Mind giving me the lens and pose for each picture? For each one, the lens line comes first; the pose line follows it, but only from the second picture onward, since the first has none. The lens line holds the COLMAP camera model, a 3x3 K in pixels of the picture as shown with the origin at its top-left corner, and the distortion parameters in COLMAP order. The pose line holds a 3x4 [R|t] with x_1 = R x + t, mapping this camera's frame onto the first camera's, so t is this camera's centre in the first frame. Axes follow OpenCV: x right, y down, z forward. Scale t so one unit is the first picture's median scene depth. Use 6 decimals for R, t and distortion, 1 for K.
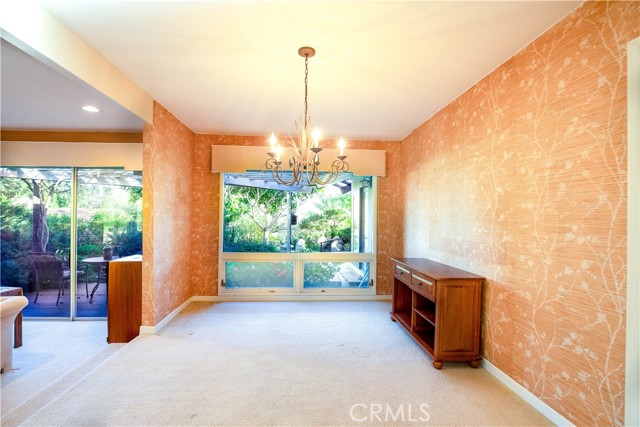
lens RADIAL K [[293.1, 0, 315.2], [0, 293.1, 216.7], [0, 0, 1]] dist [-0.022332, 0.000151]
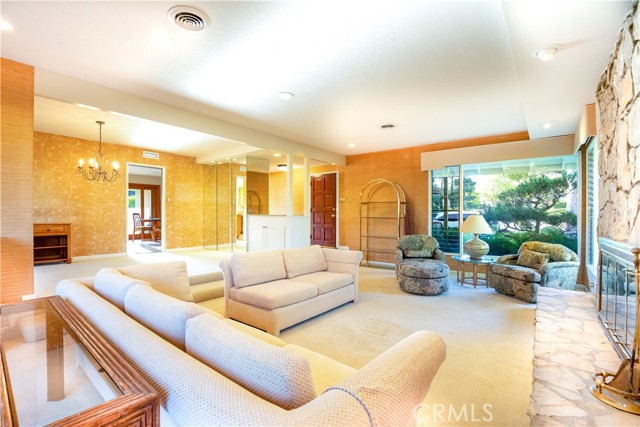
lens RADIAL K [[293.1, 0, 315.2], [0, 293.1, 216.7], [0, 0, 1]] dist [-0.022332, 0.000151]
pose [[-0.728977, -0.011906, 0.684434, -1.869972], [-0.010504, 0.999926, 0.006206, 0.094713], [-0.684457, -0.002665, -0.729048, 0.996788]]
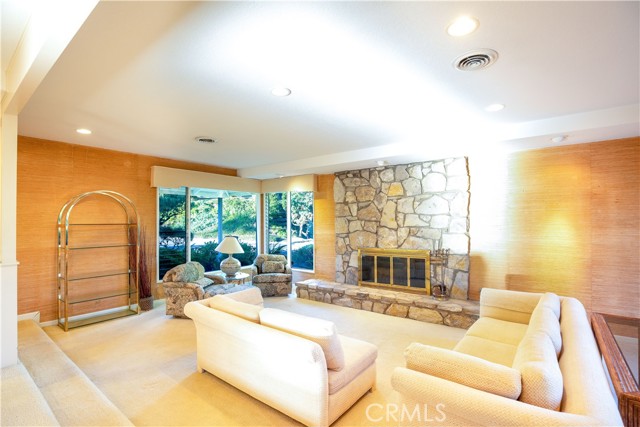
lens RADIAL K [[293.1, 0, 315.2], [0, 293.1, 216.7], [0, 0, 1]] dist [-0.022332, 0.000151]
pose [[-0.658969, -0.013065, -0.752057, -0.405797], [0.001596, 0.999823, -0.018767, -0.009265], [0.752169, -0.013567, -0.658831, 0.849210]]
